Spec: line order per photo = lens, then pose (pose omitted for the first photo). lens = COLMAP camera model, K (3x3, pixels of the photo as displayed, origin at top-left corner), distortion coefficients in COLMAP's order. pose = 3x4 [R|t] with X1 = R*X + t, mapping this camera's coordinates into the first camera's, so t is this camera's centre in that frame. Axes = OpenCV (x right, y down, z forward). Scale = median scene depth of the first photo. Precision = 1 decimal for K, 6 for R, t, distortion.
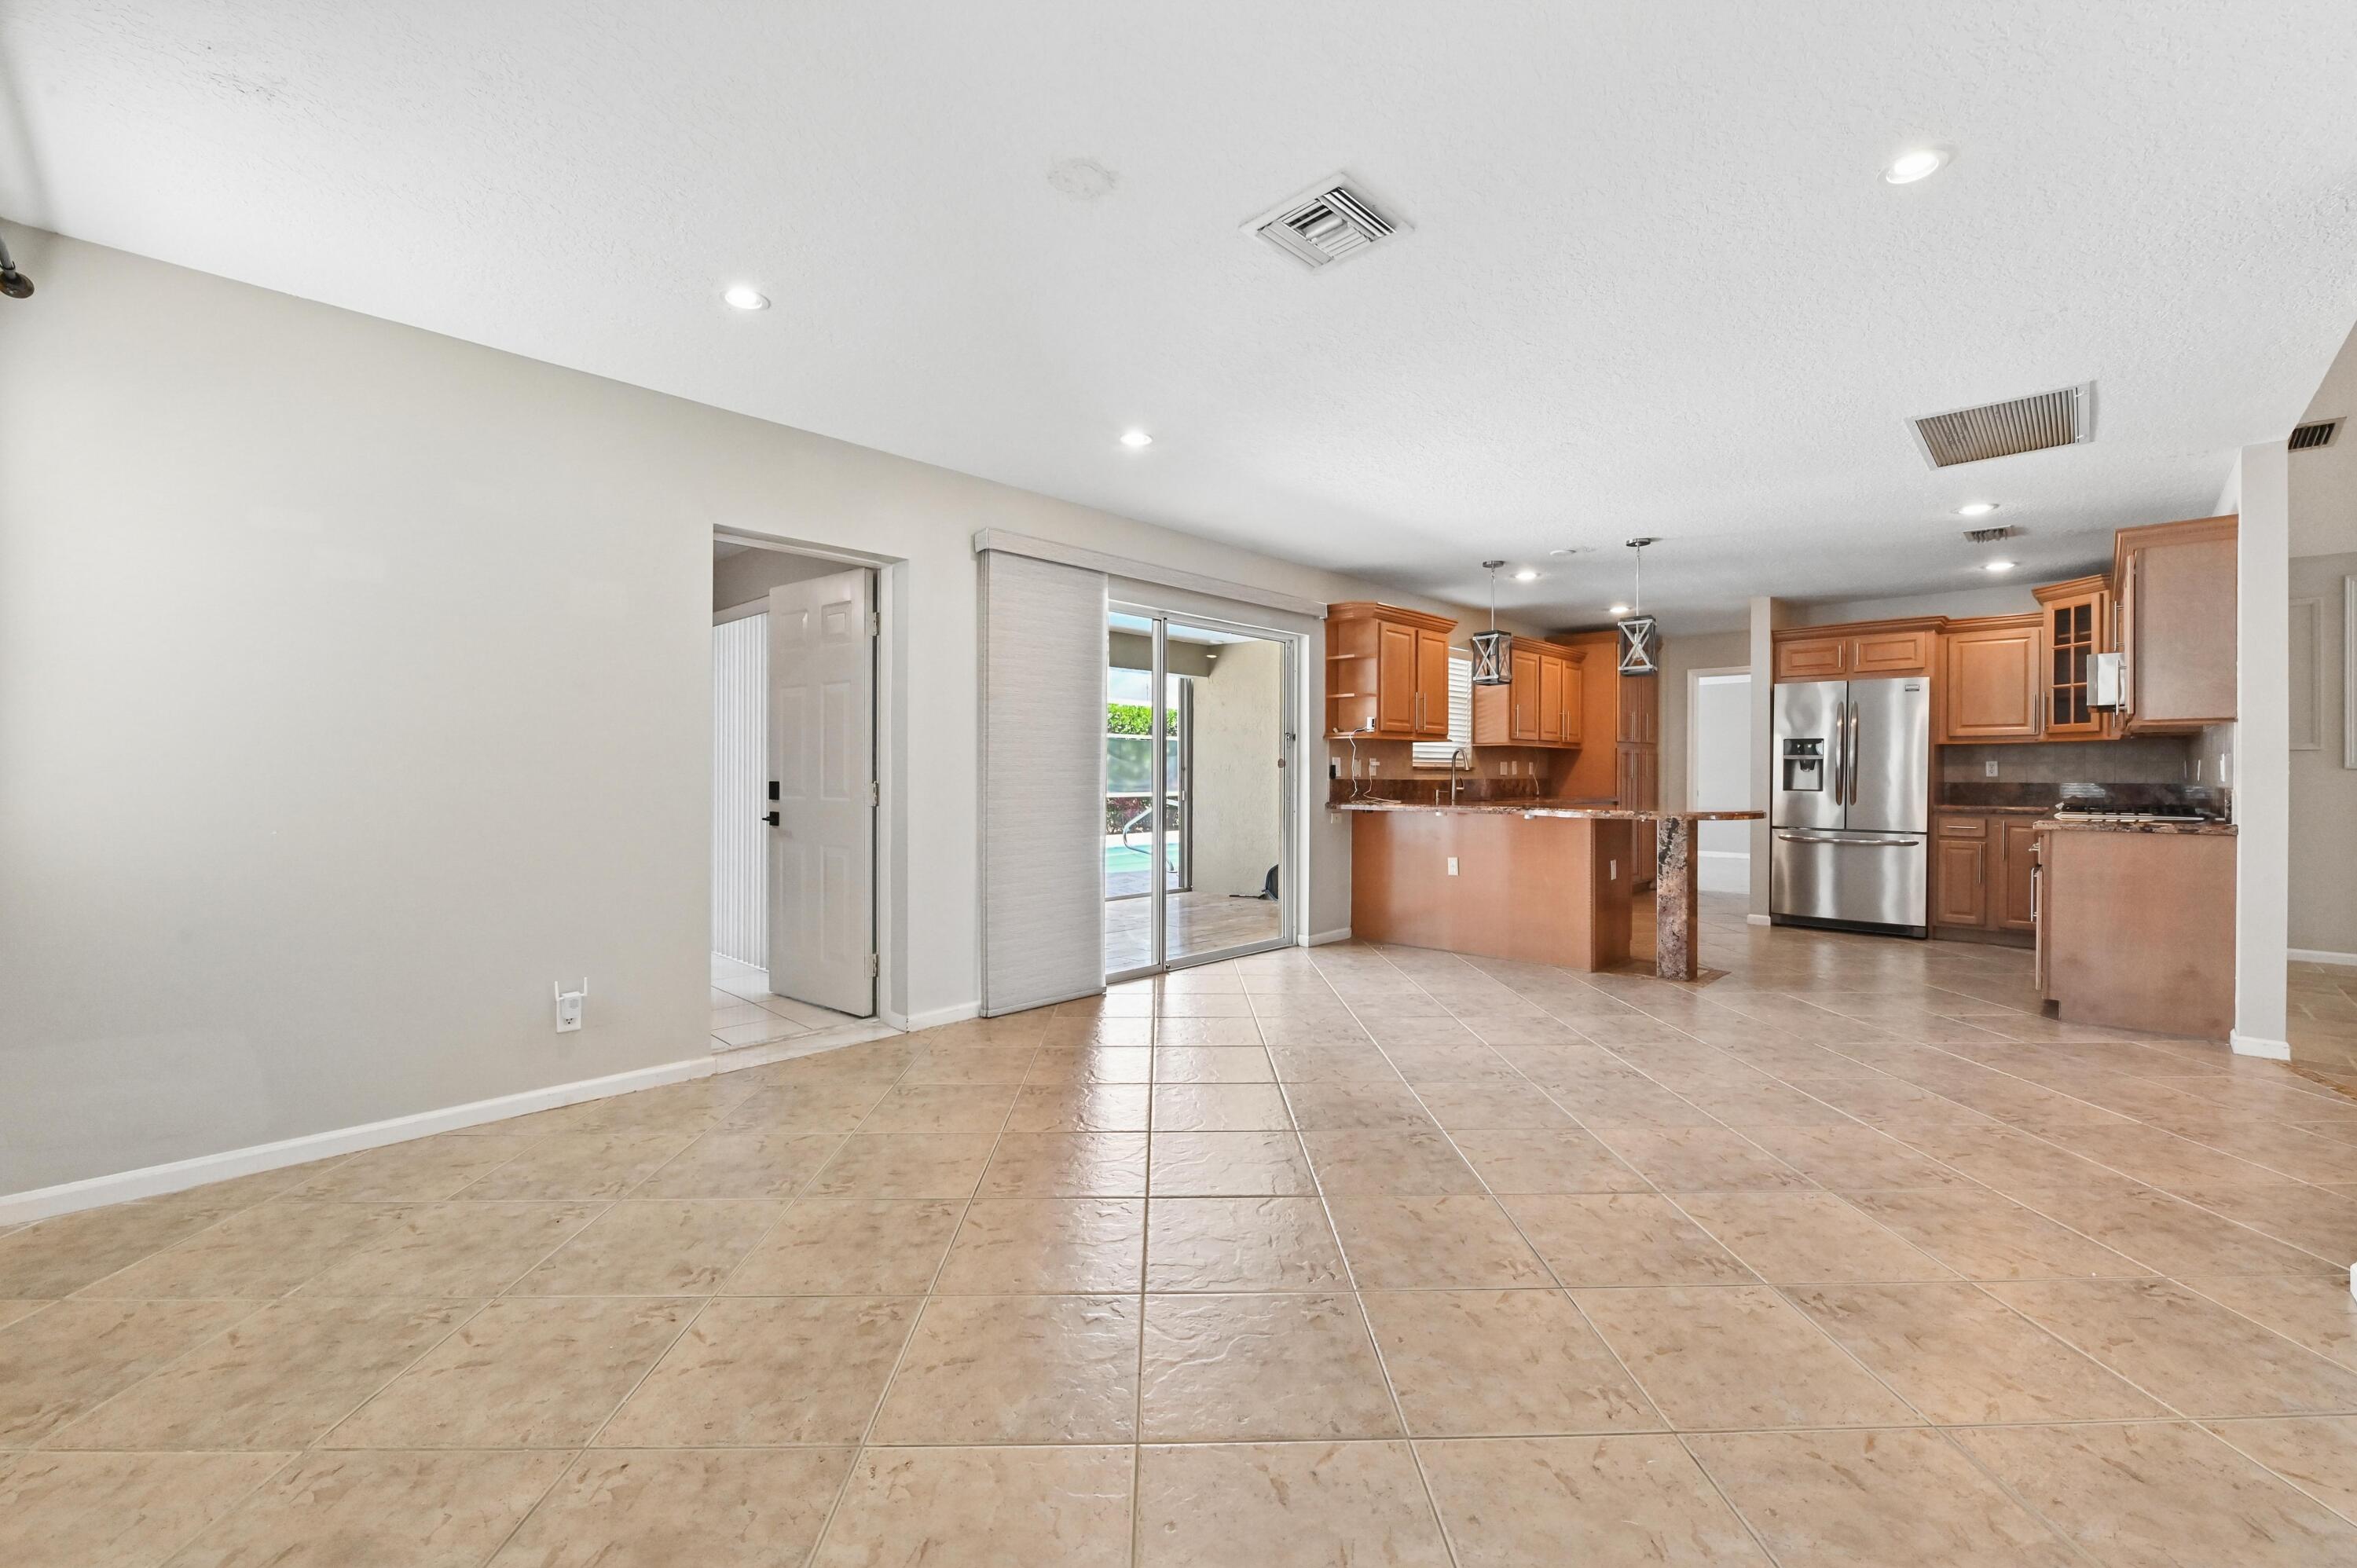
lens RADIAL K [[943.0, 0, 1192.3], [0, 943.0, 775.2], [0, 0, 1]] dist [-0.010613, 0.000362]
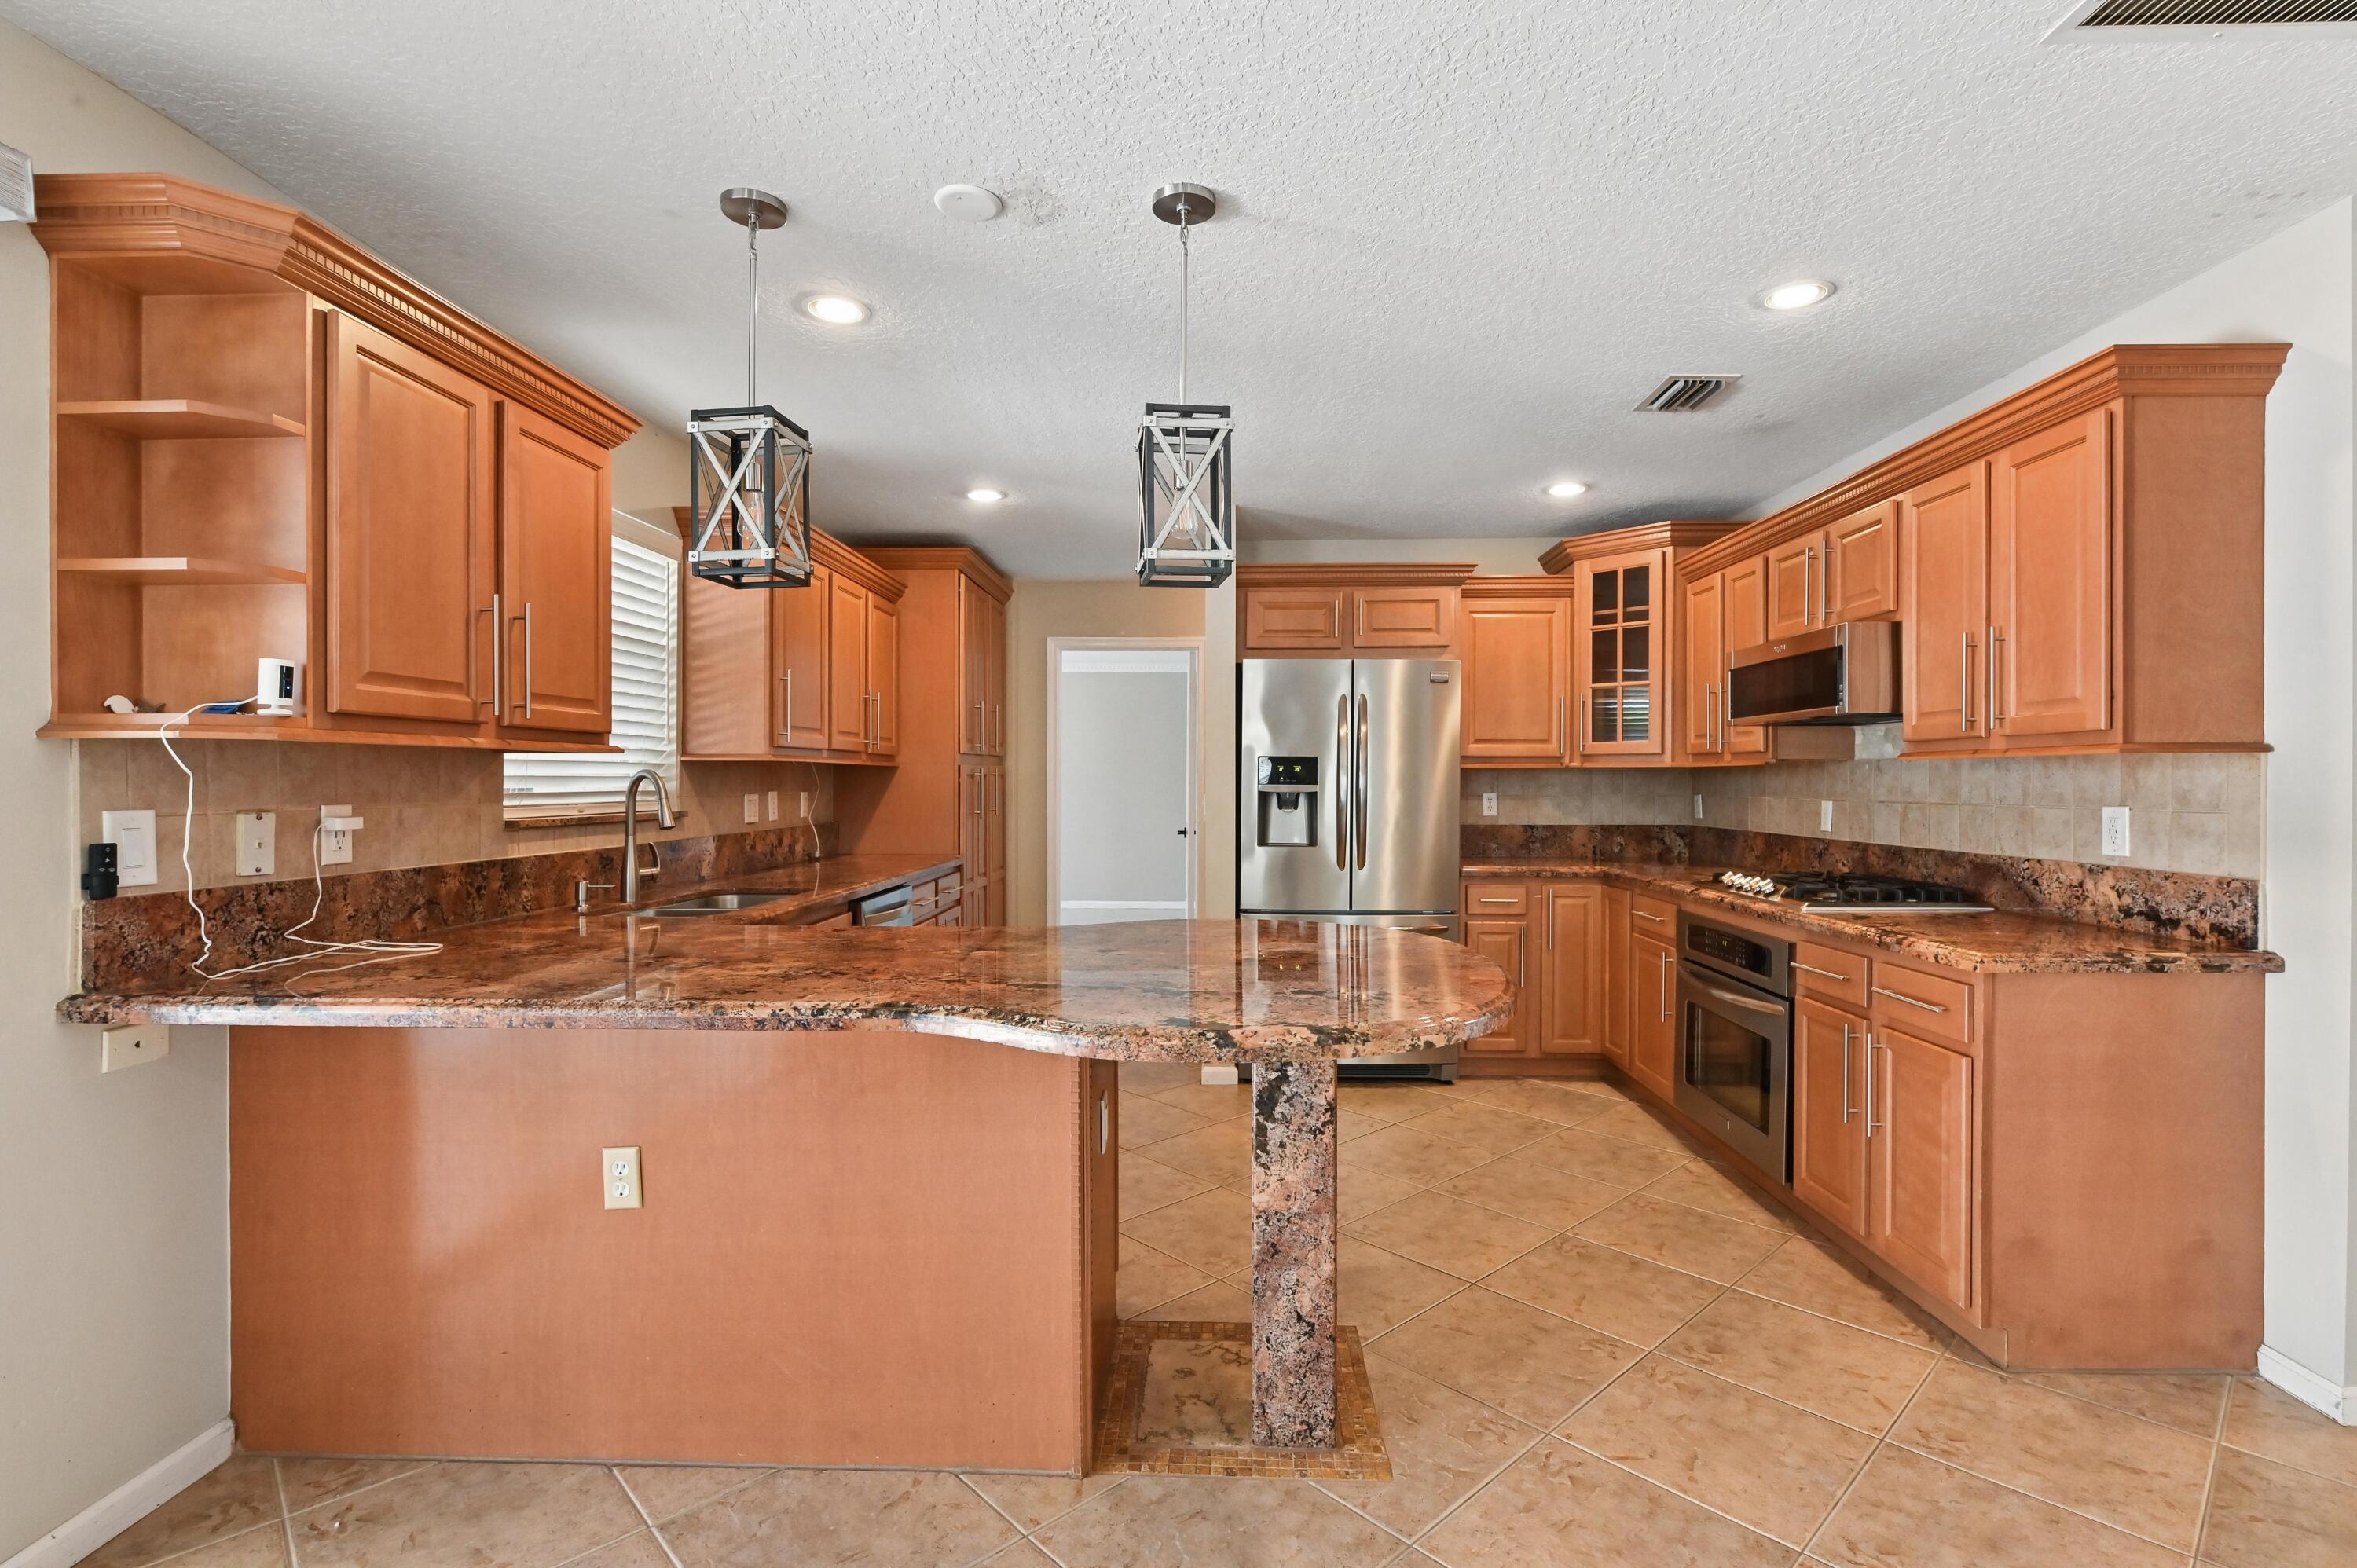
lens RADIAL K [[1100.9, 0, 1190.1], [0, 1100.9, 786.3], [0, 0, 1]] dist [-0.001405, -0.000647]
pose [[0.744645, -0.005431, 0.667439, 0.164960], [0.002550, 0.999983, 0.005293, -0.025883], [-0.667456, -0.002240, 0.744646, 0.572824]]
